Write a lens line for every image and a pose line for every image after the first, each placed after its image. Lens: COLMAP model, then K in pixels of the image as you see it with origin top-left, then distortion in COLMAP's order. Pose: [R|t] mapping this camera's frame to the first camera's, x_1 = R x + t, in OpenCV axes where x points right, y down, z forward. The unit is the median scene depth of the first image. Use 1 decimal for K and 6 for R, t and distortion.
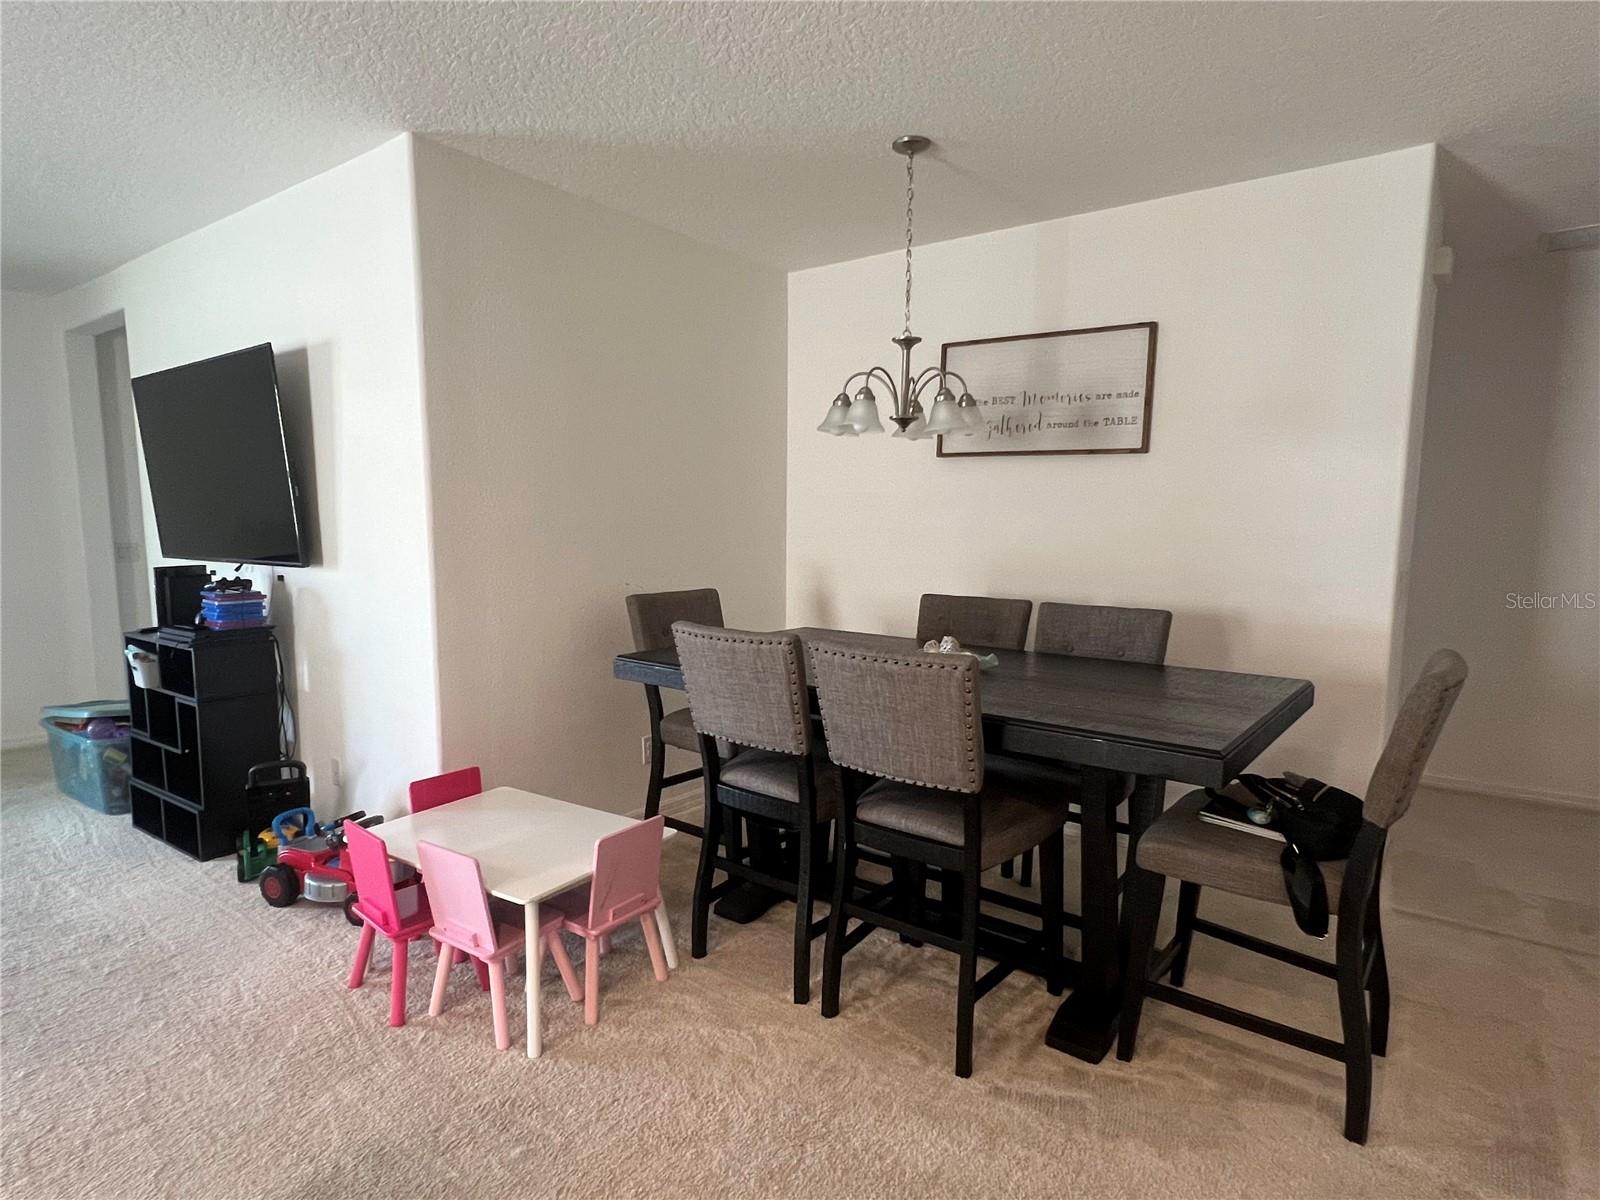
lens RADIAL K [[902.6, 0, 800.0], [0, 902.6, 600.0], [0, 0, 1]] dist [-0.003667, -0.002166]
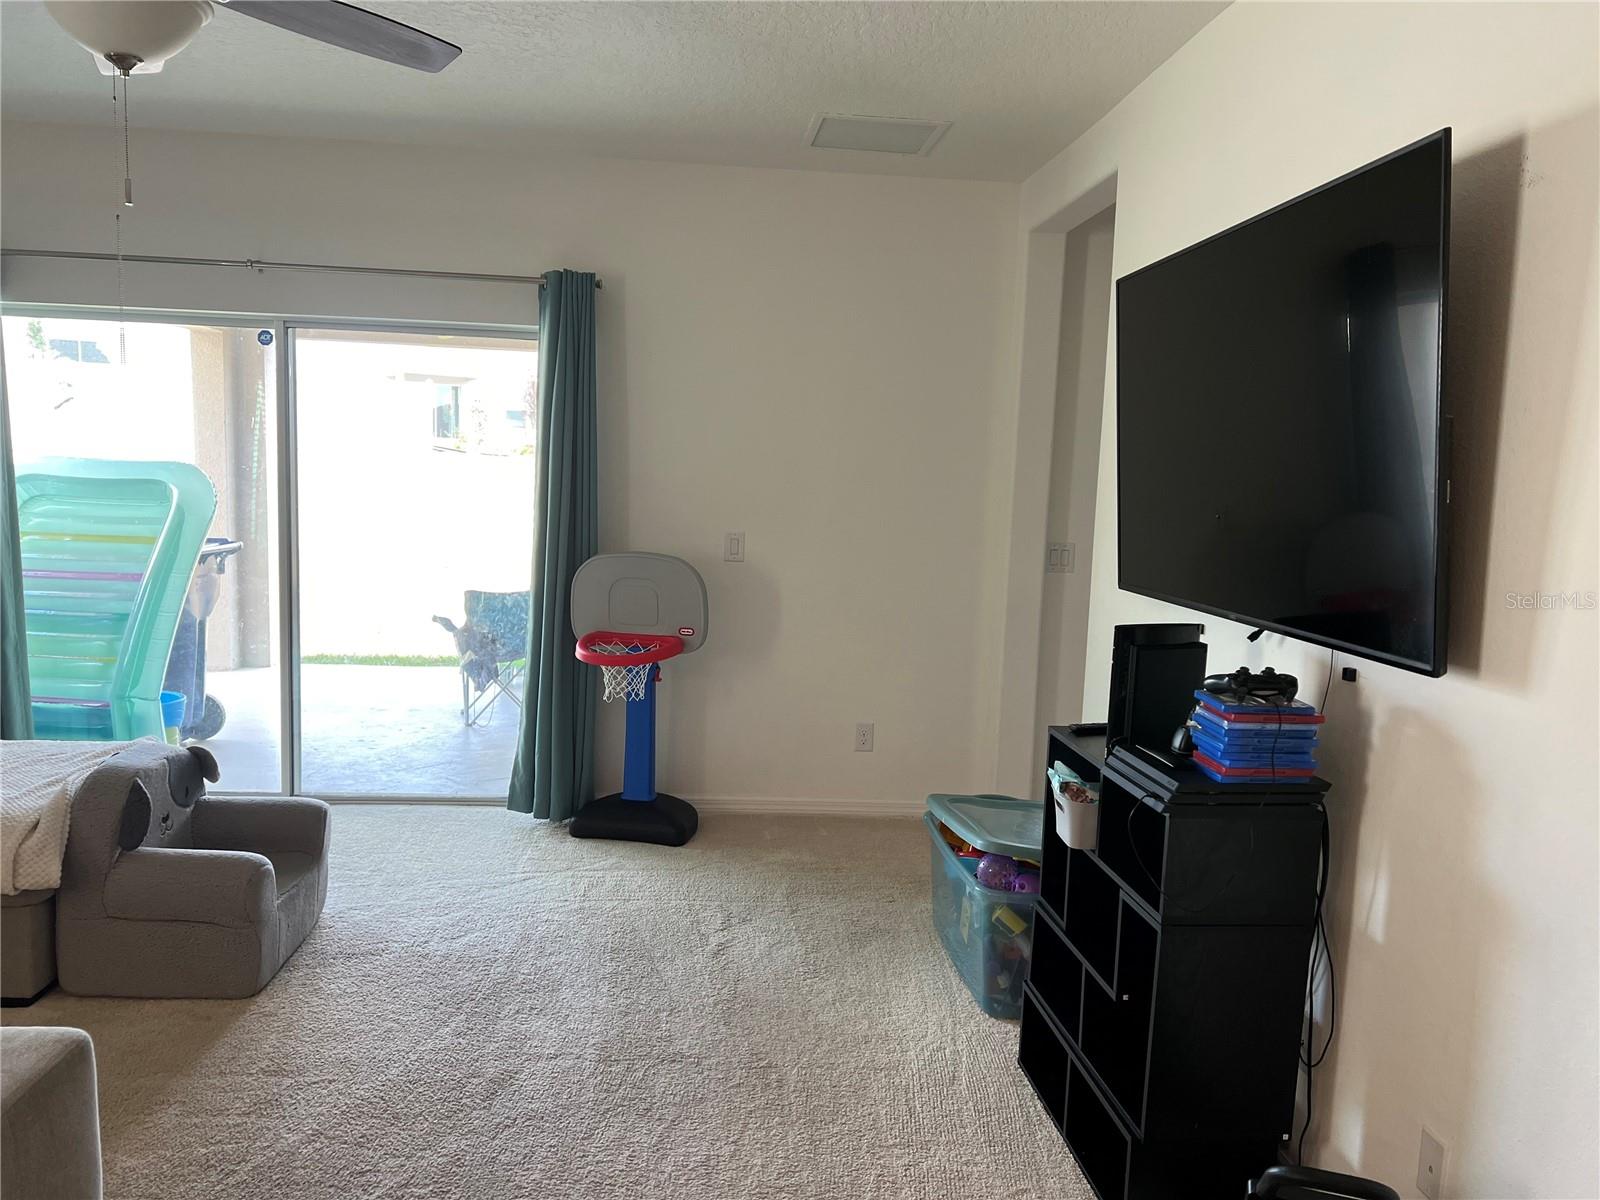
lens RADIAL K [[1197.5, 0, 800.0], [0, 1197.5, 600.0], [0, 0, 1]] dist [0.081163, -0.101760]
pose [[0.664046, 0.108712, -0.739747, -0.316338], [-0.123463, 0.991735, 0.034915, -0.051382], [0.737428, 0.068146, 0.671979, 0.384985]]
